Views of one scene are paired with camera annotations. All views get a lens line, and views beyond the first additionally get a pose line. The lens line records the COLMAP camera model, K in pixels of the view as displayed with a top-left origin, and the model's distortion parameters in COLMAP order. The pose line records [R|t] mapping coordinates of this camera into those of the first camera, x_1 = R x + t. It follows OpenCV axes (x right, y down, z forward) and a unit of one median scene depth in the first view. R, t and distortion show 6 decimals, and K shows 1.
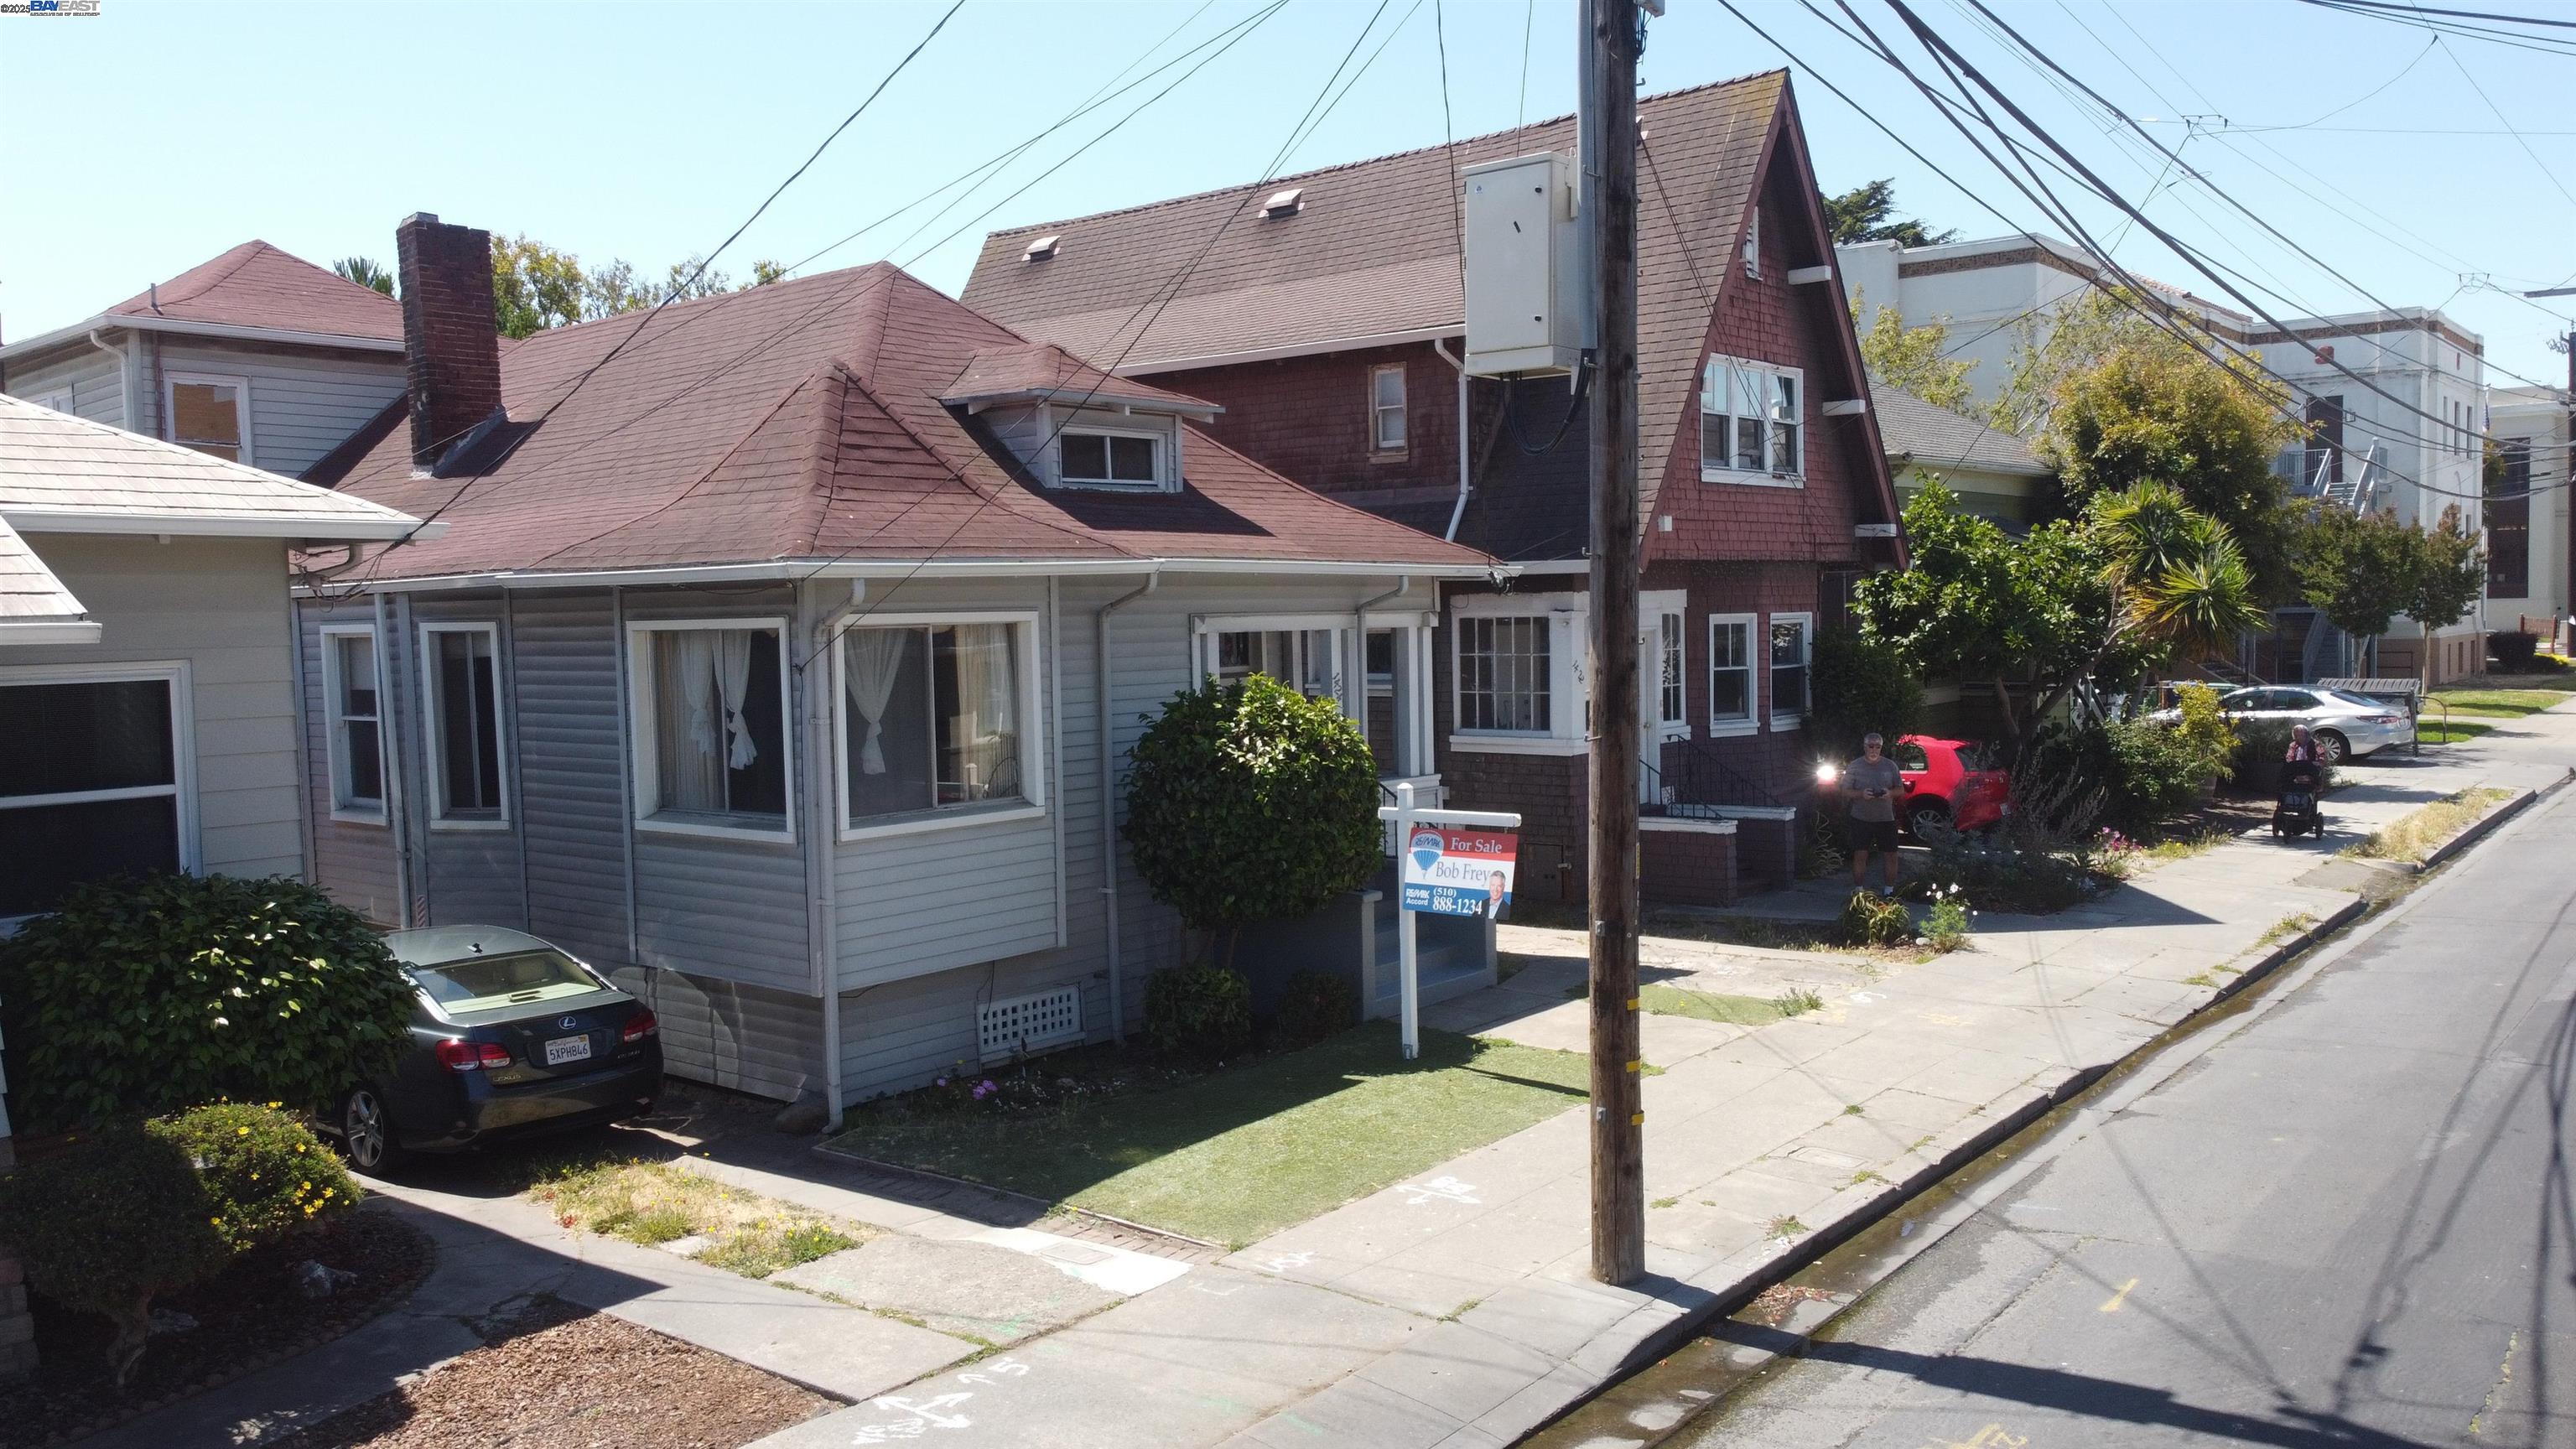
lens RADIAL K [[1947.8, 0, 1291.8], [0, 1947.8, 720.6], [0, 0, 1]] dist [0.003263, -0.004545]
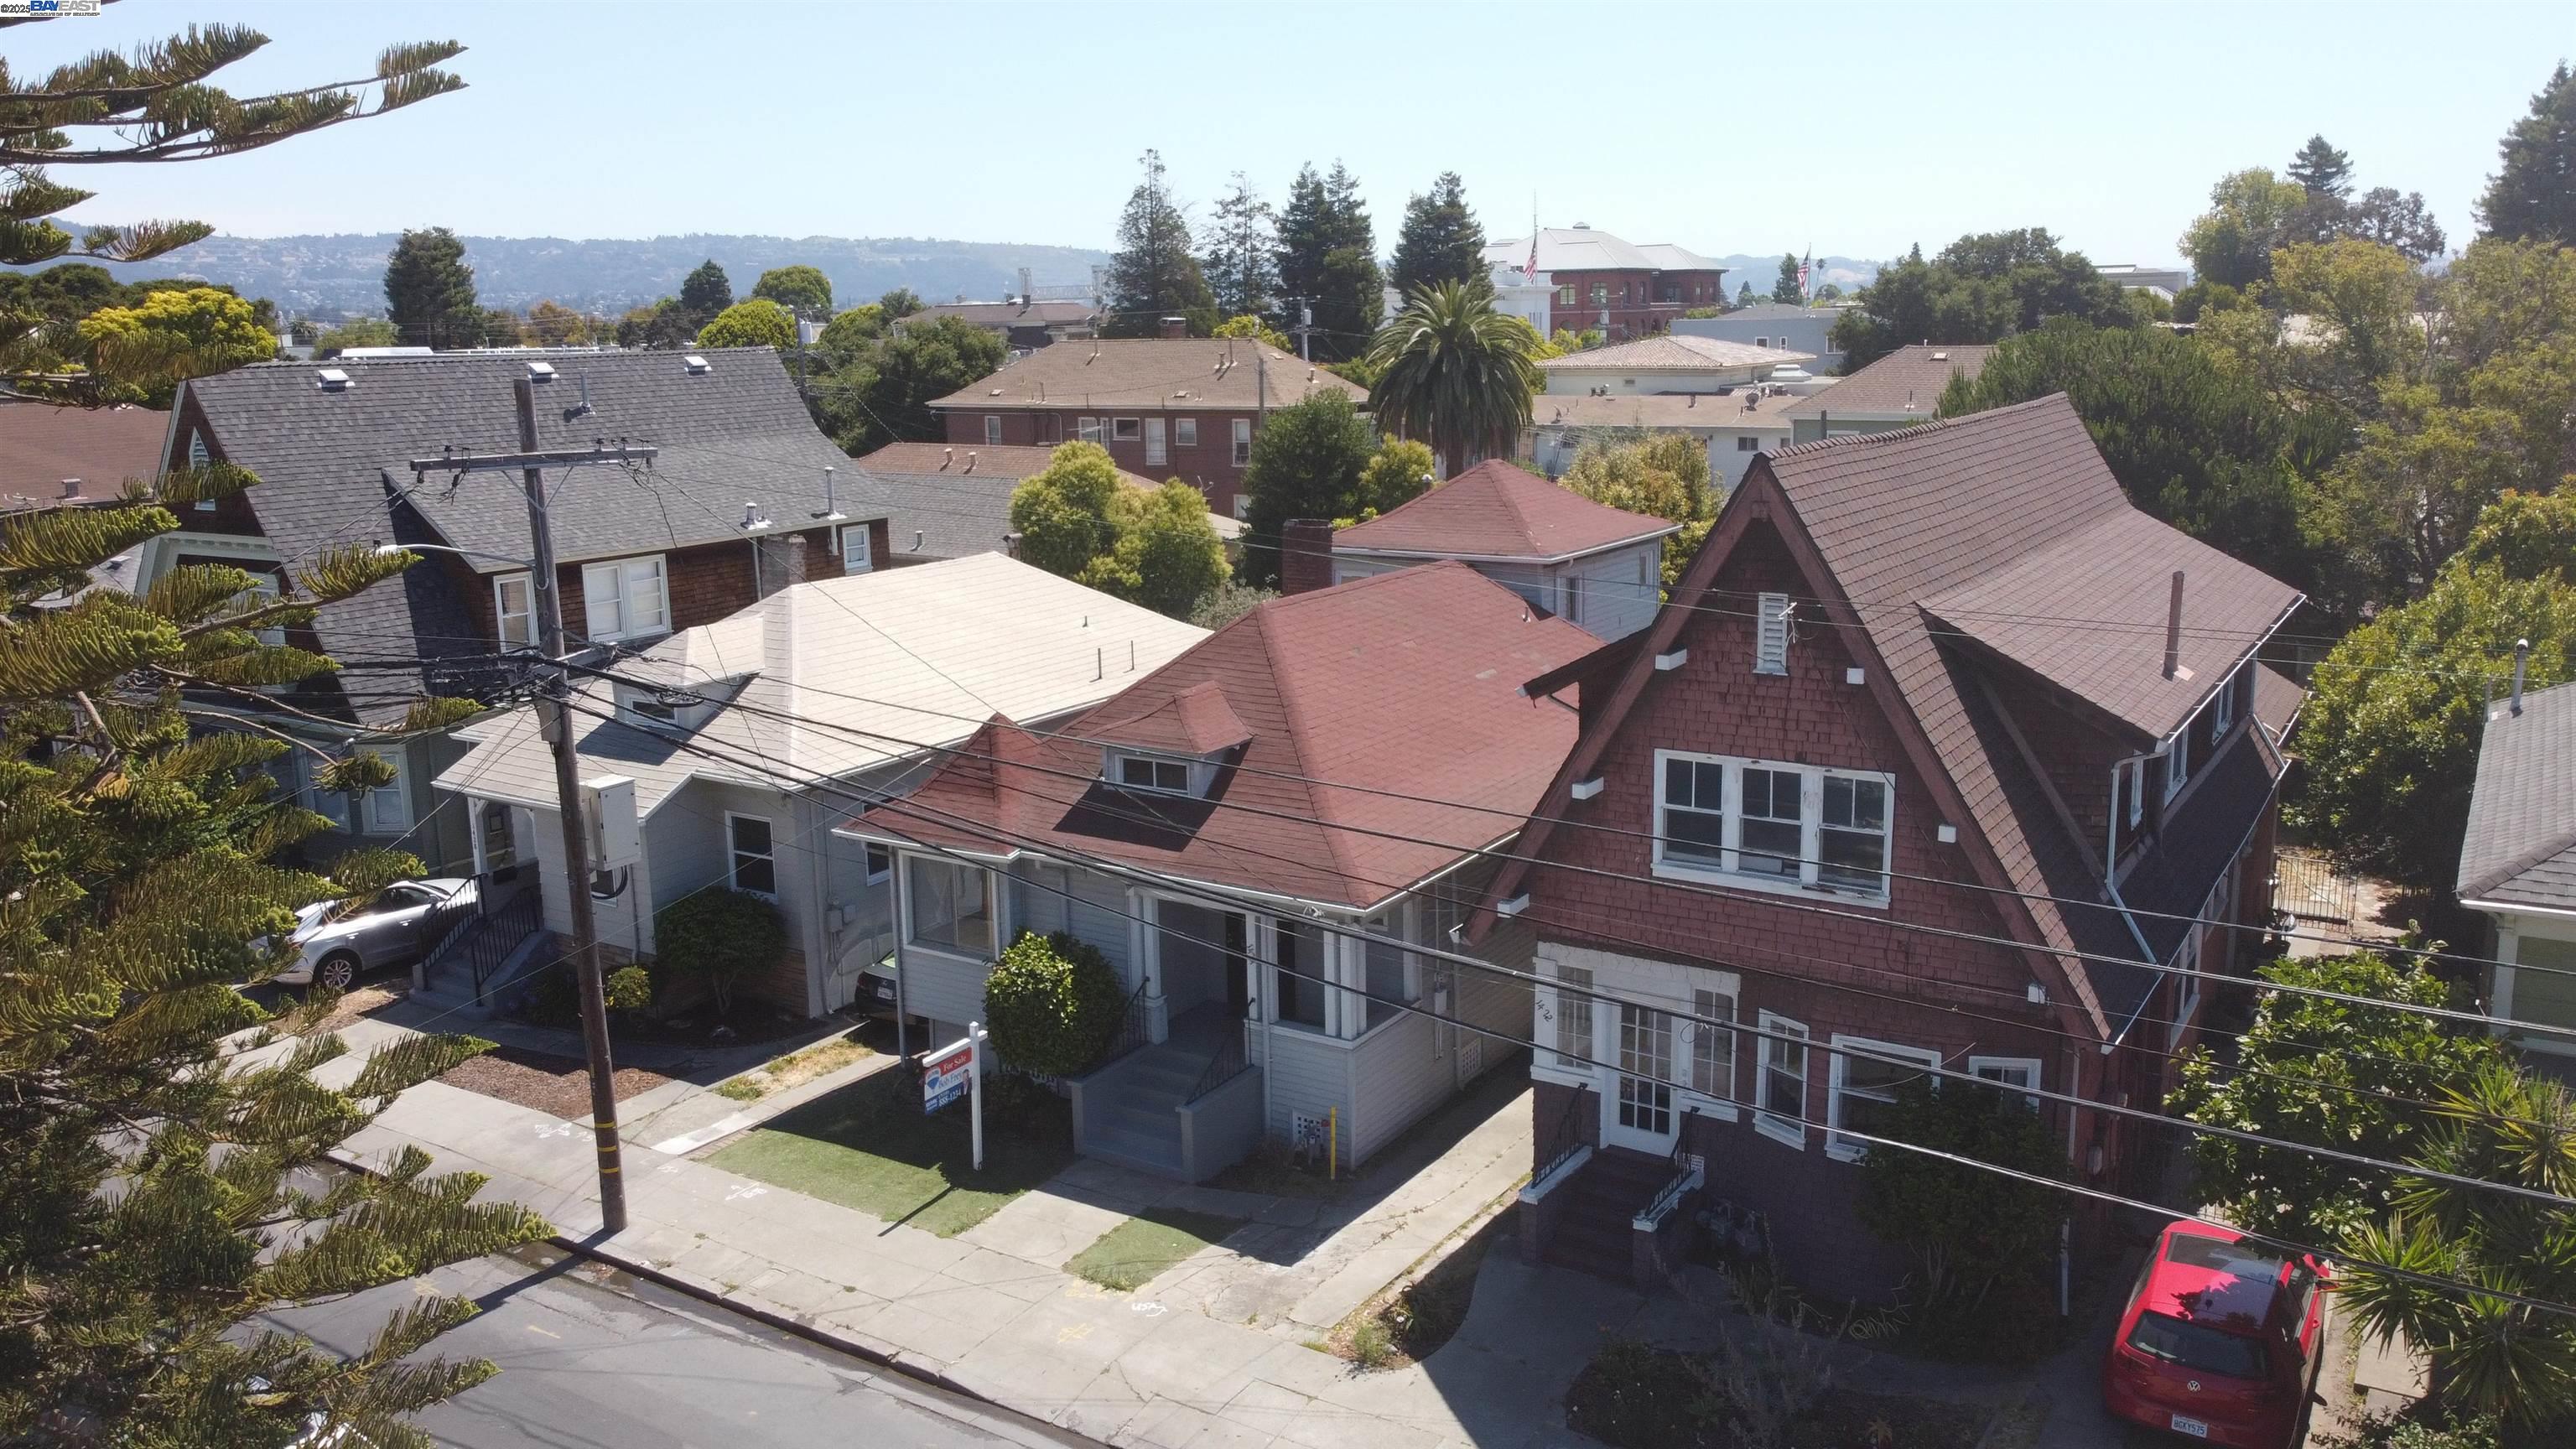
lens RADIAL K [[1947.8, 0, 1289.4], [0, 1947.8, 716.4], [0, 0, 1]] dist [0.003263, -0.004545]
pose [[0.114902, 0.217041, -0.969377, 1.776047], [-0.036713, 0.976101, 0.214195, -0.638979], [0.992698, 0.010978, 0.120124, 1.092388]]
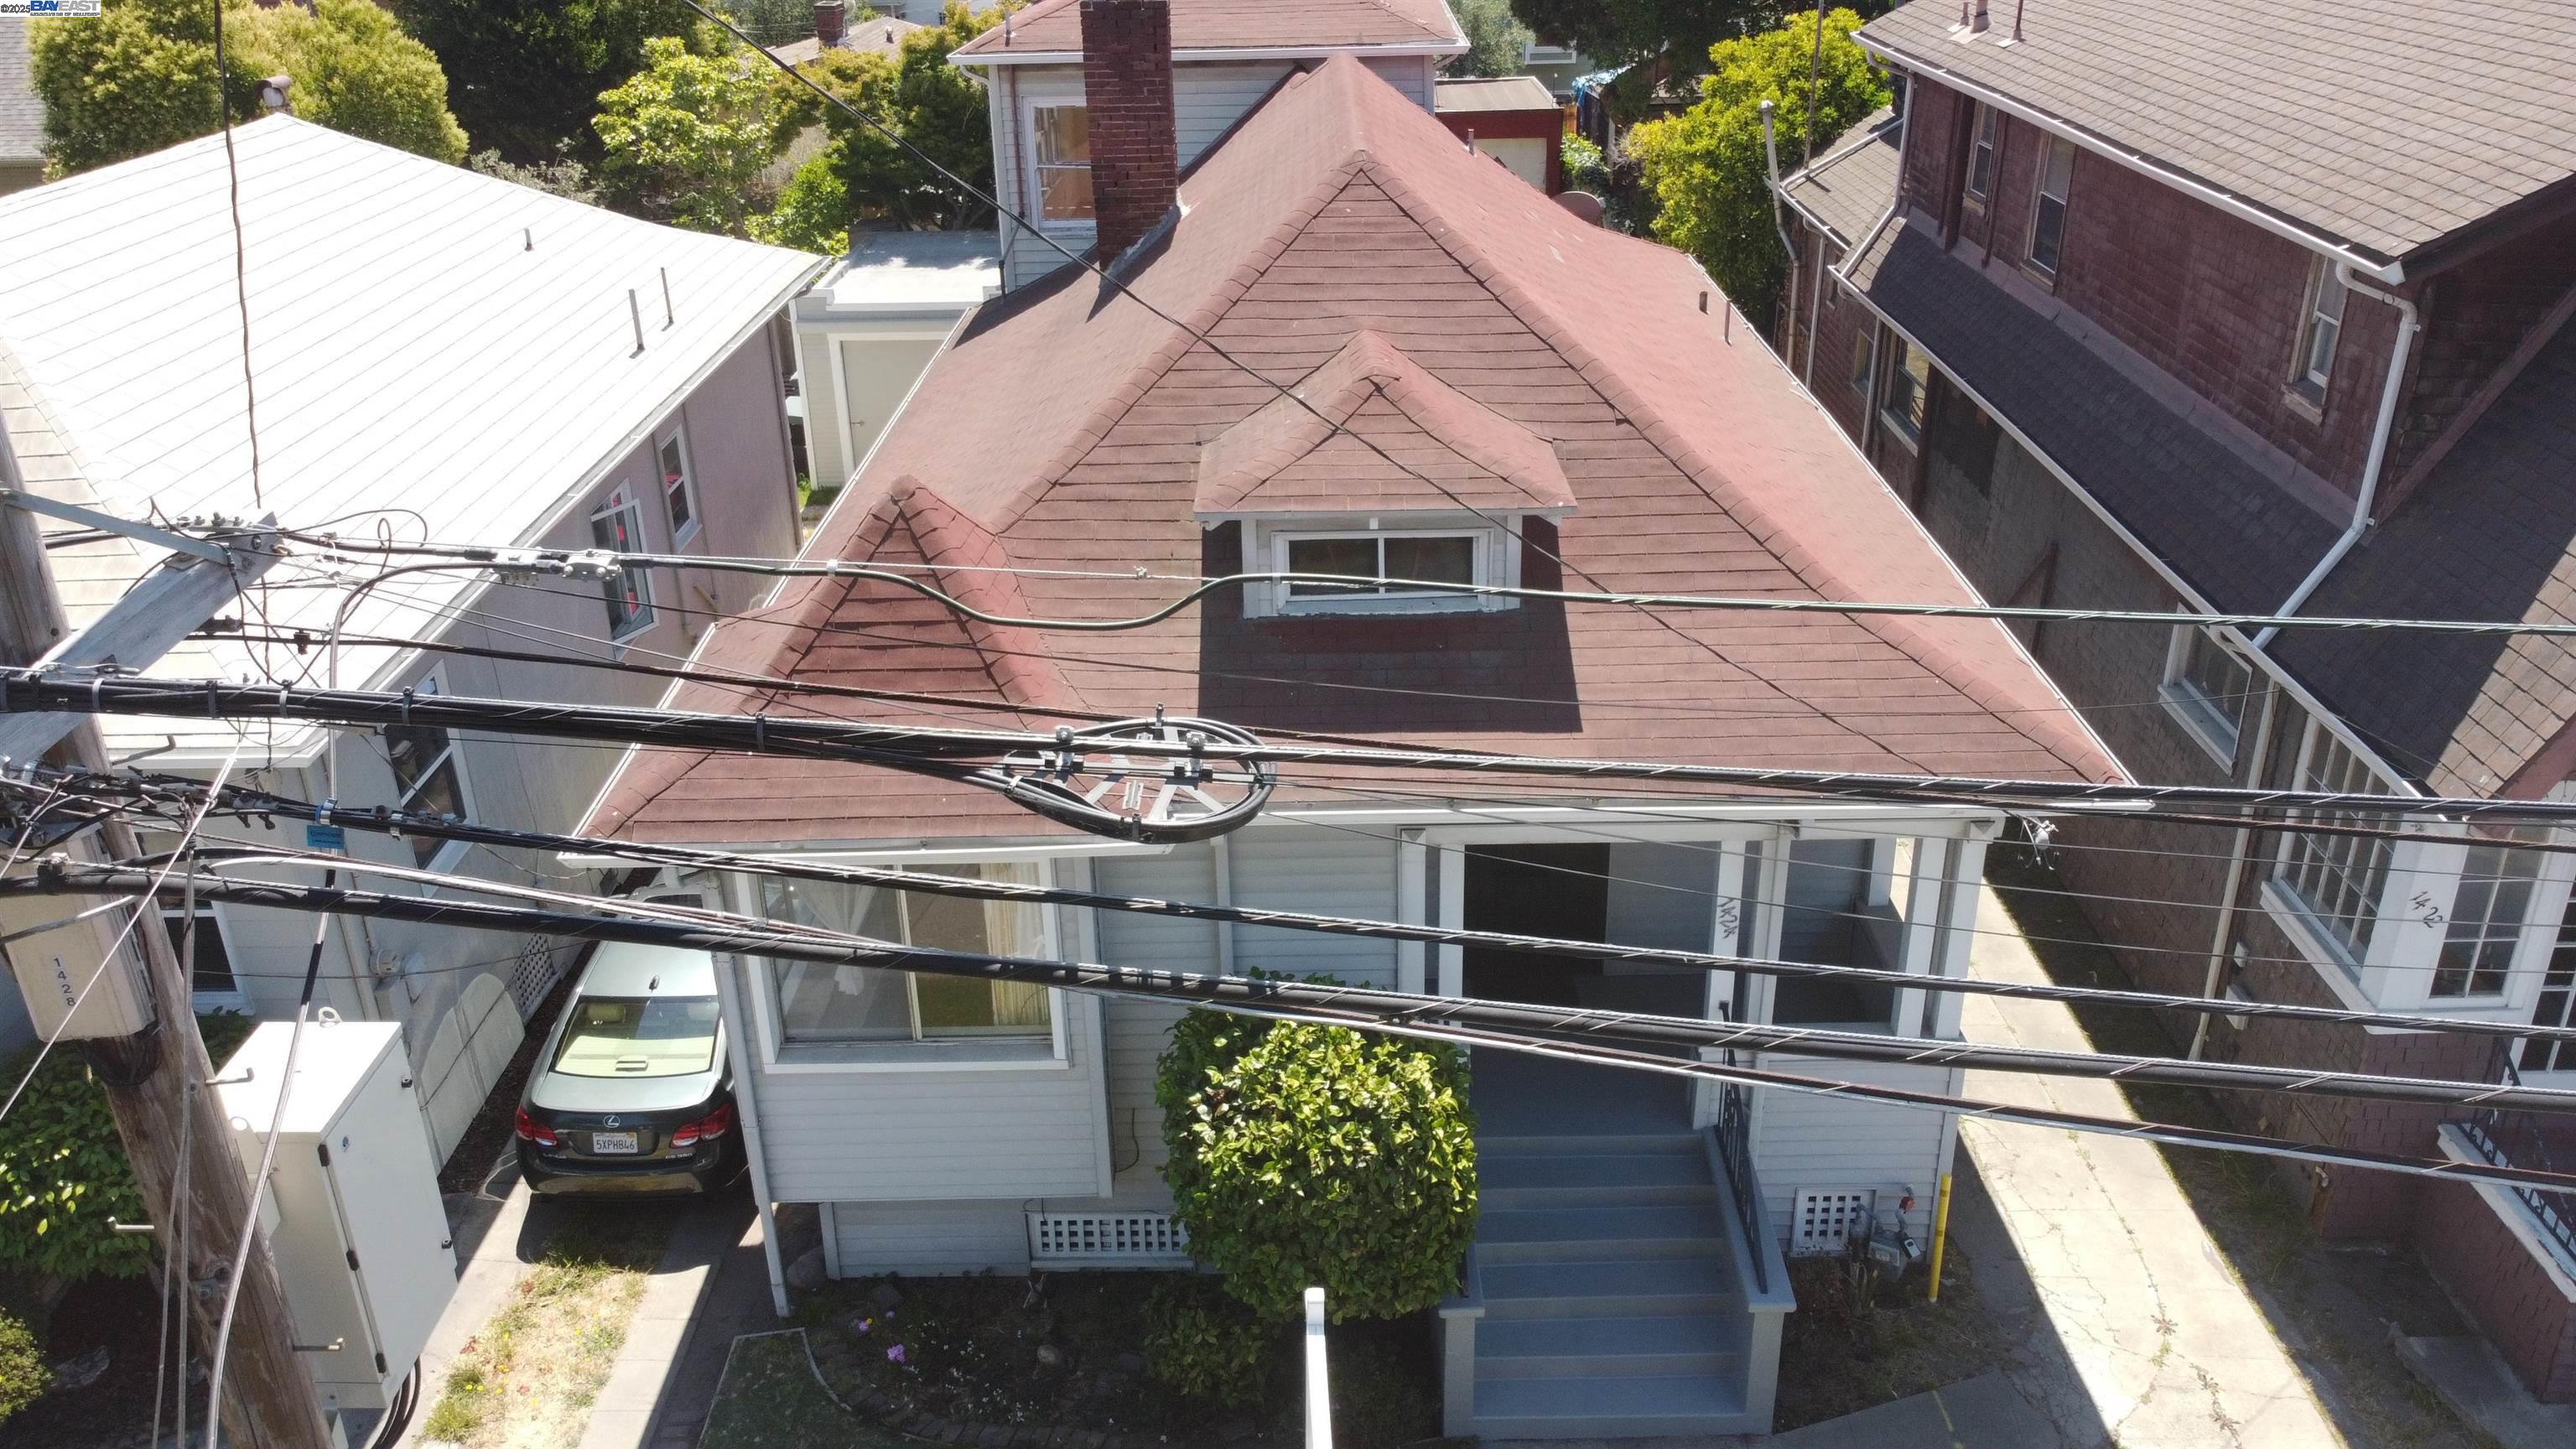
lens RADIAL K [[1947.8, 0, 1291.4], [0, 1947.8, 715.5], [0, 0, 1]] dist [0.003263, -0.004545]
pose [[0.629688, 0.335590, -0.700623, 0.479689], [-0.036031, 0.913525, 0.405184, -0.443394], [0.776012, -0.229895, 0.587327, 0.648407]]
